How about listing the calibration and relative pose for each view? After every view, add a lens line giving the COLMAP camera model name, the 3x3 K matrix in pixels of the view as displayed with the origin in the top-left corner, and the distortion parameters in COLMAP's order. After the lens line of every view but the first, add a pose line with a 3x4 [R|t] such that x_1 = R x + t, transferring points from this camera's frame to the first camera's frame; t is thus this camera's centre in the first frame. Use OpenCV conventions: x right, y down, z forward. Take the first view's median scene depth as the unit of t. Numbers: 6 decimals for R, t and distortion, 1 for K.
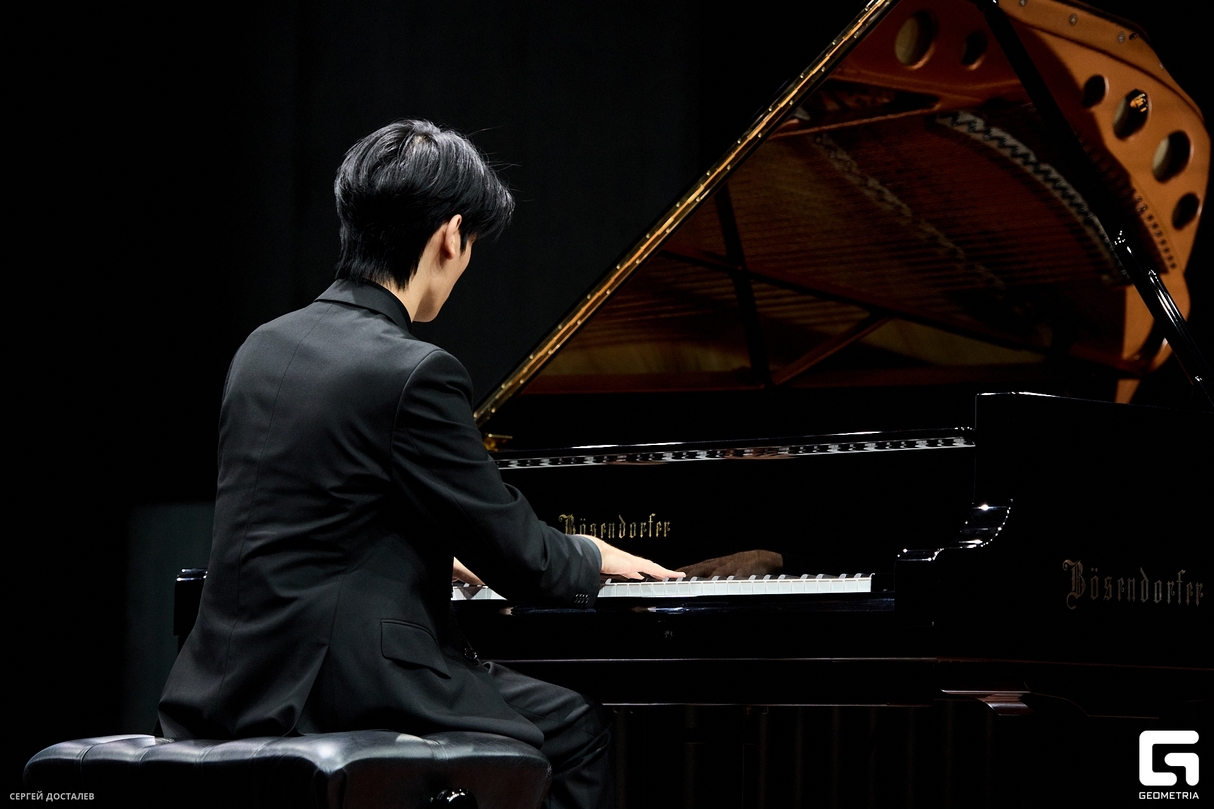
lens RADIAL K [[4253.6, 0, 607.0], [0, 4253.6, 404.5], [0, 0, 1]] dist [0.647993, 3.245380]
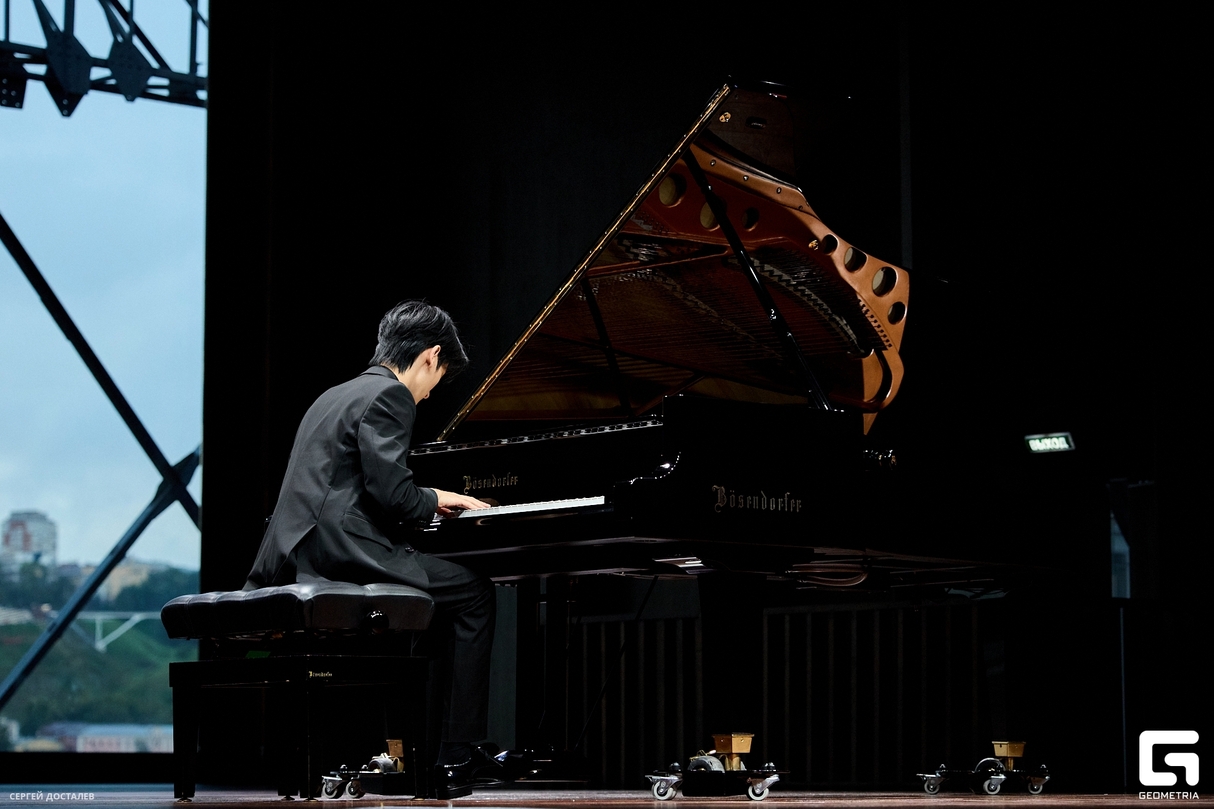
lens RADIAL K [[3123.8, 0, 607.0], [0, 3123.8, 404.5], [0, 0, 1]] dist [0.308720, -0.136395]
pose [[0.997105, -0.026084, -0.071417, 0.118340], [0.023488, 0.999041, -0.036949, 0.037423], [0.072313, 0.035164, 0.996762, -0.260313]]
